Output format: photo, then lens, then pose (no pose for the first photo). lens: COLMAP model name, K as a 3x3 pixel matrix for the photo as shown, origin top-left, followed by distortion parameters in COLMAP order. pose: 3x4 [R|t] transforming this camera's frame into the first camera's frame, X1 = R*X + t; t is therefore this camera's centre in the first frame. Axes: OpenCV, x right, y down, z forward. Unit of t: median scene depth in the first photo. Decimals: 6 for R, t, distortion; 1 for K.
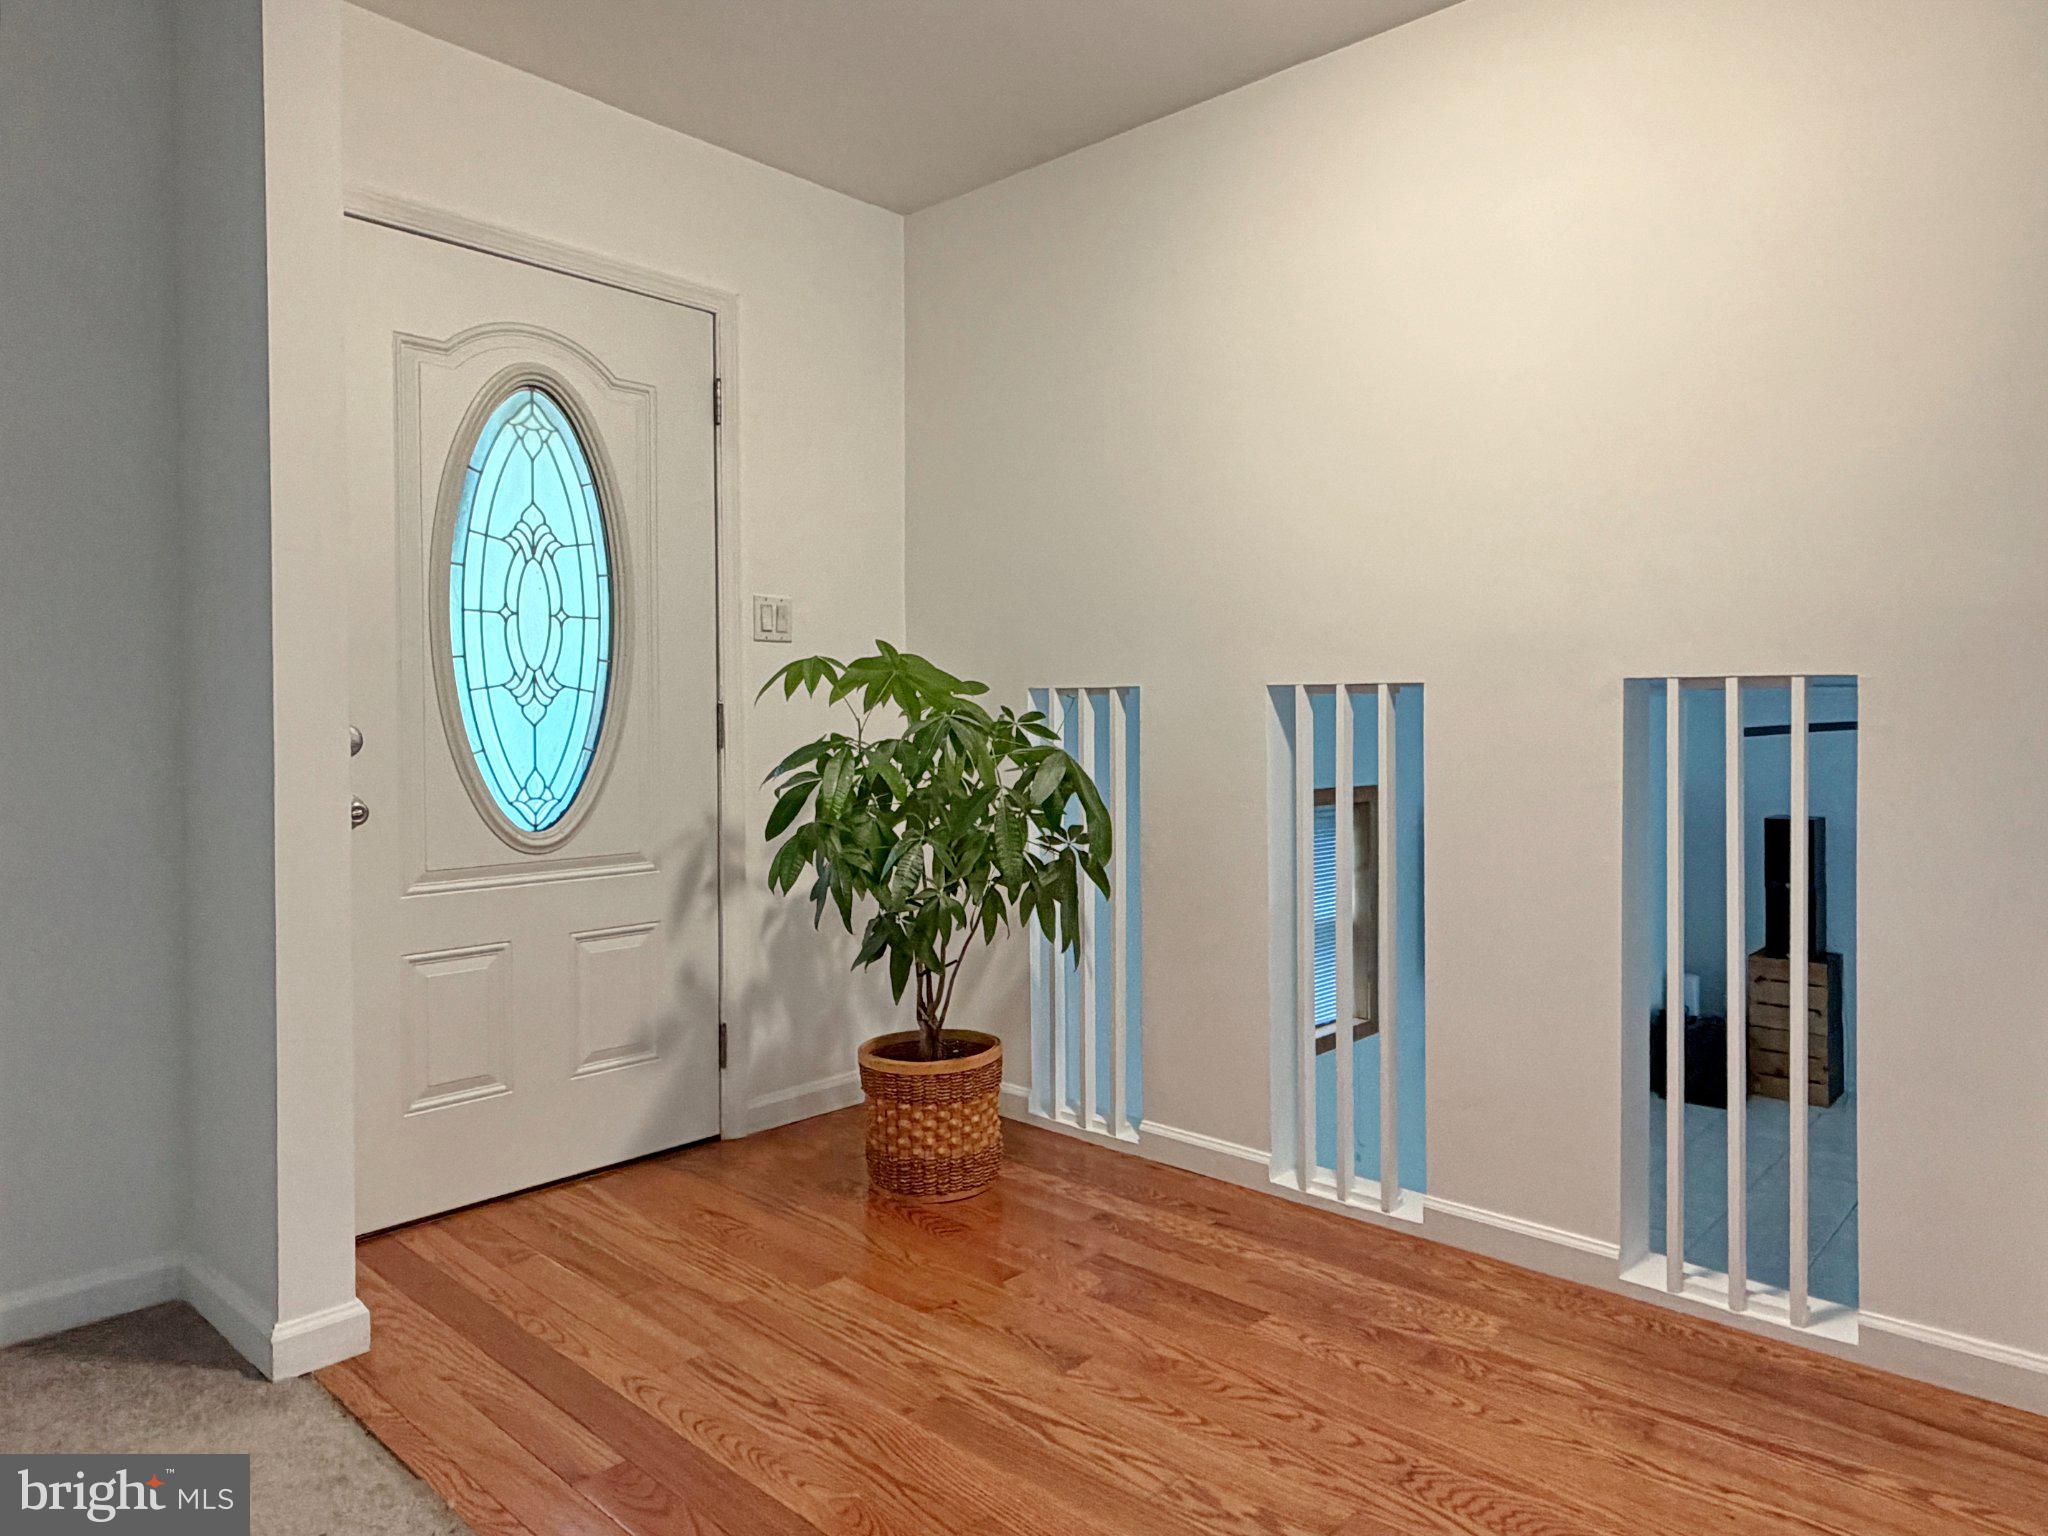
lens RADIAL K [[1271.4, 0, 1025.2], [0, 1271.4, 718.3], [0, 0, 1]] dist [-0.001883, 0.000030]
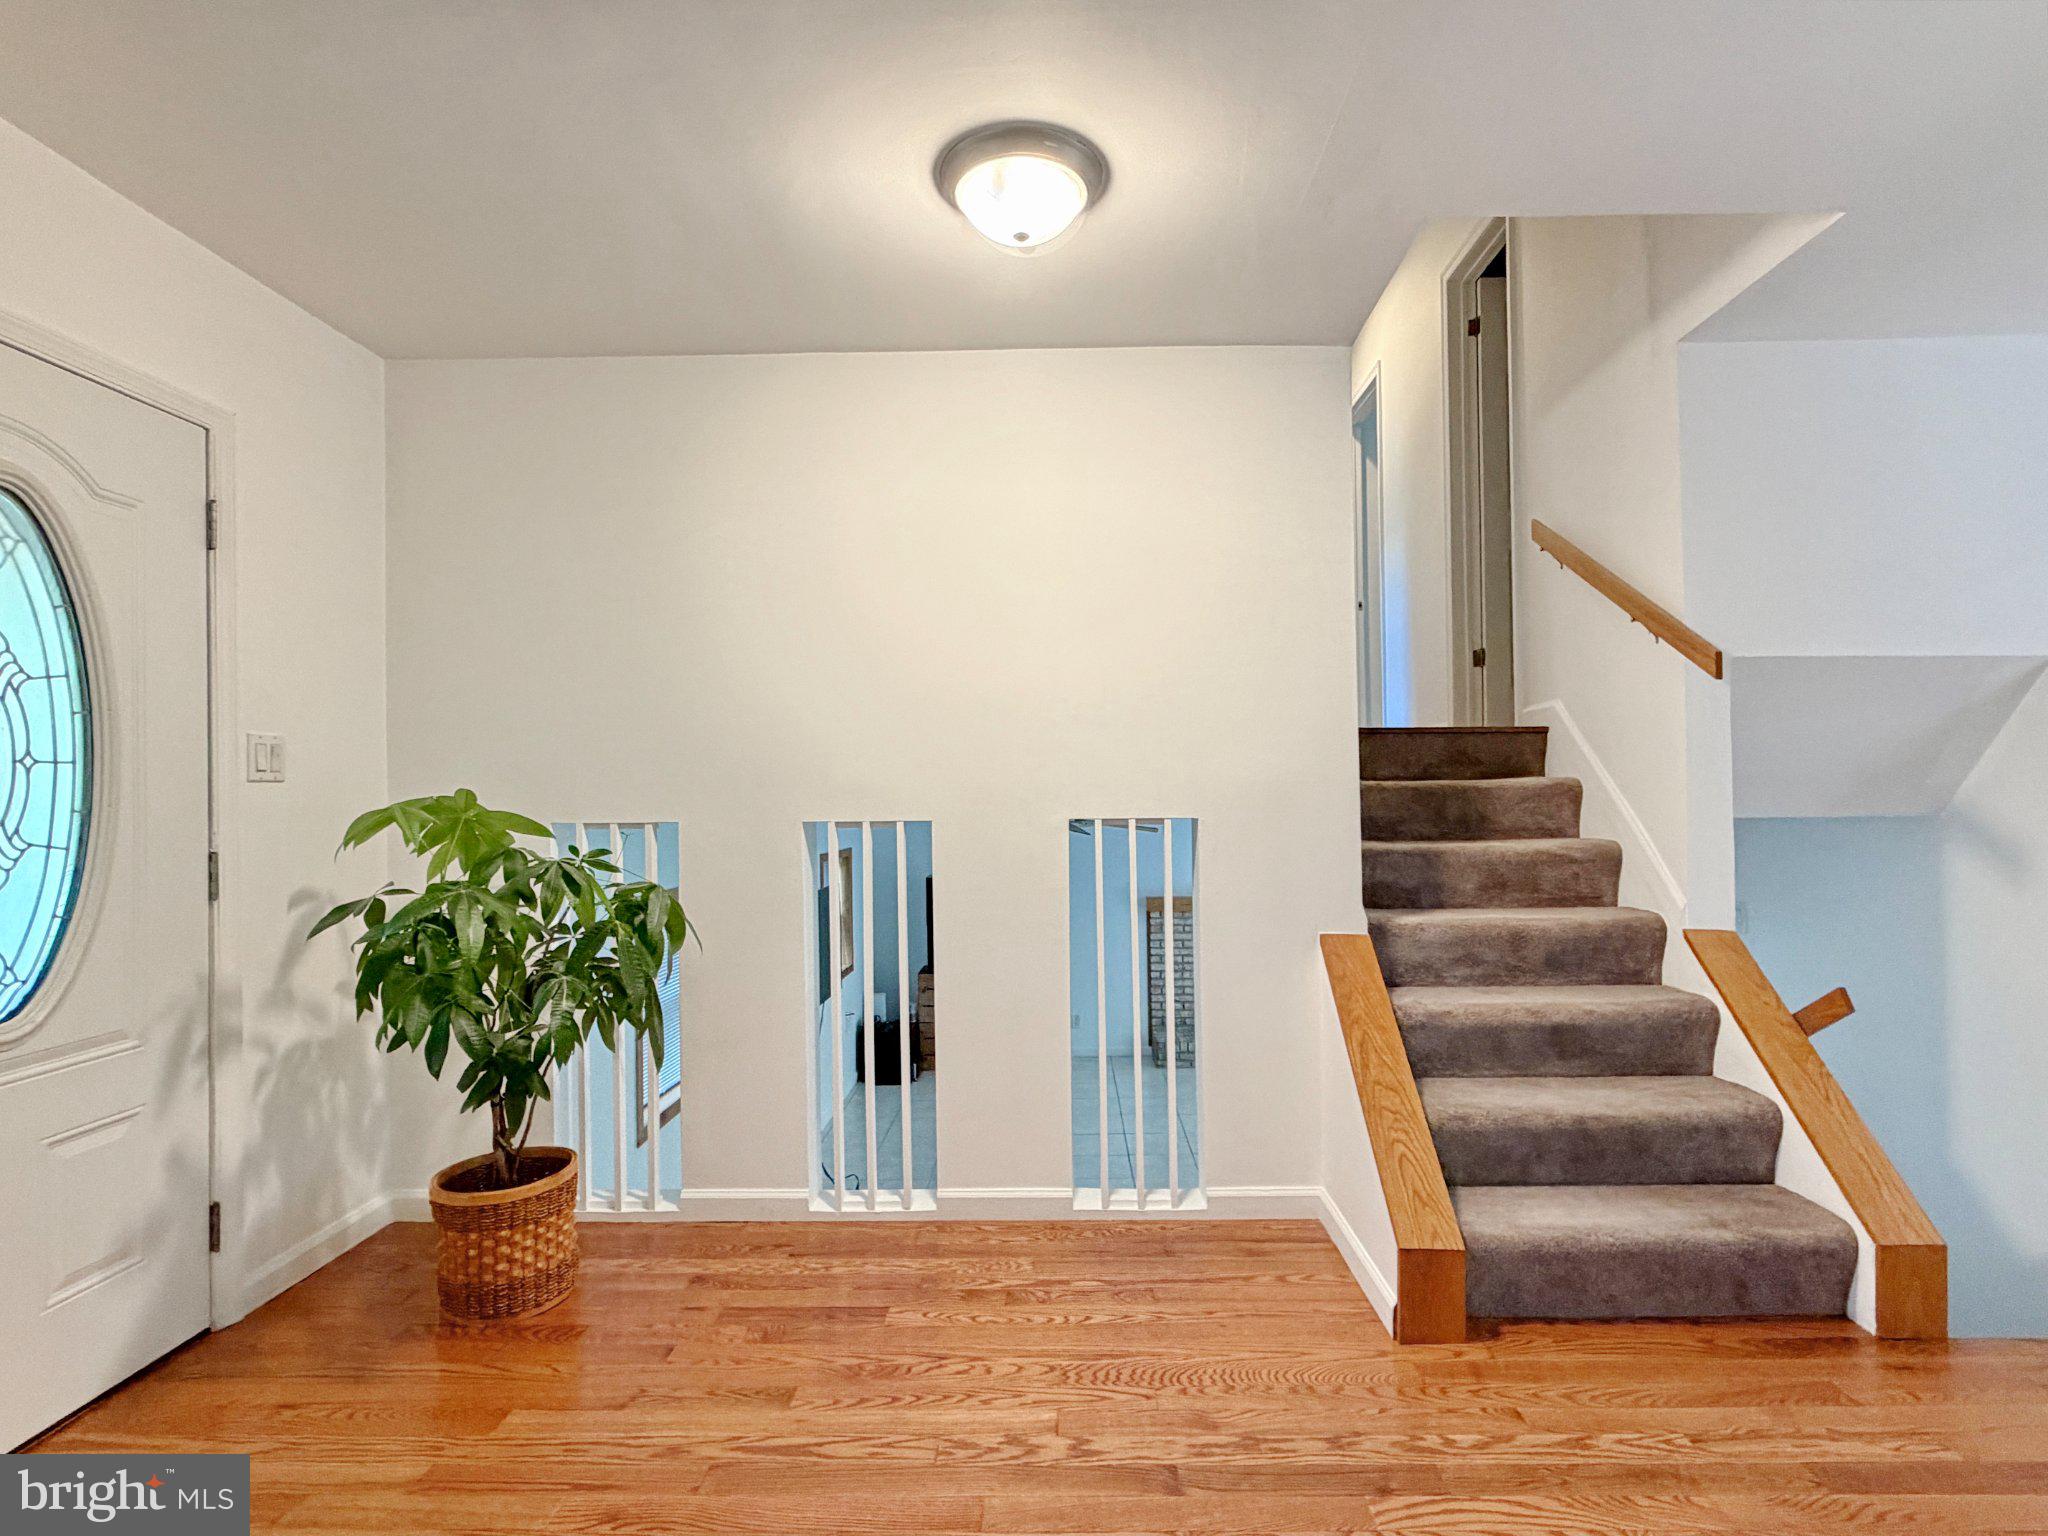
lens RADIAL K [[1039.0, 0, 1026.5], [0, 1039.0, 772.5], [0, 0, 1]] dist [-0.000718, -0.000262]
pose [[0.761589, 0.001938, 0.648057, -0.318703], [0.015490, 0.999655, -0.021193, -0.050136], [-0.647875, 0.026179, 0.761296, 0.054520]]
